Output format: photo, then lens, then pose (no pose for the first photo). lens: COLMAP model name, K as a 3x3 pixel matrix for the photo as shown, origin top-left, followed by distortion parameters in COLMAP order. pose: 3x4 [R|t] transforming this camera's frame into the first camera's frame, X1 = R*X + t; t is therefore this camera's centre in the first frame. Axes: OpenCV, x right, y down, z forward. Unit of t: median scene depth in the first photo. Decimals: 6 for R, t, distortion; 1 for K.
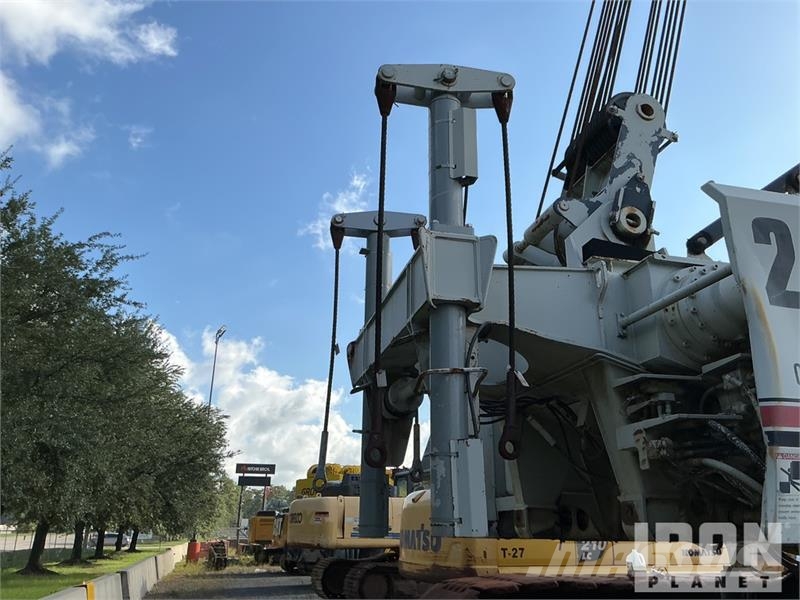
lens RADIAL K [[664.0, 0, 396.8], [0, 664.0, 299.6], [0, 0, 1]] dist [0.062145, -0.118897]
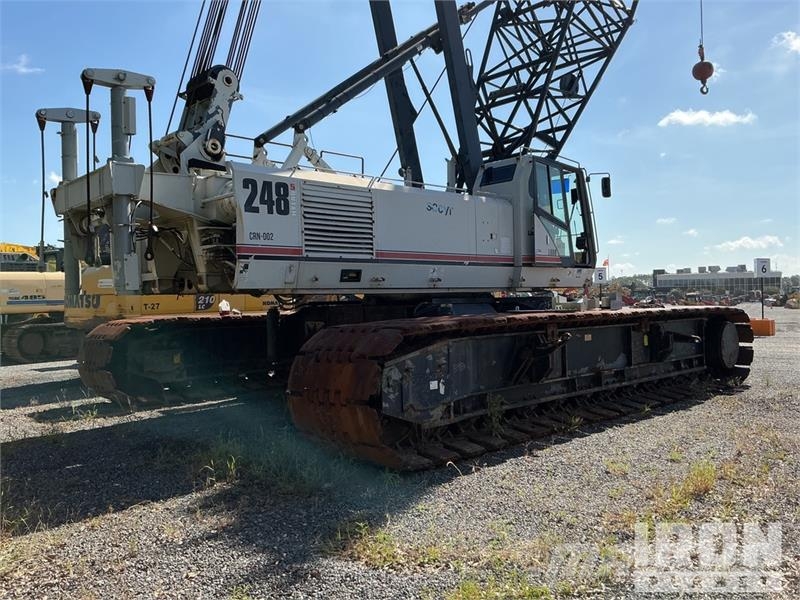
lens RADIAL K [[659.7, 0, 400.3], [0, 659.7, 293.6], [0, 0, 1]] dist [0.132345, -0.285387]
pose [[0.870343, -0.029901, 0.491538, -0.168257], [-0.130184, 0.948673, 0.288220, -0.335114], [-0.474927, -0.314841, 0.821778, -1.057831]]
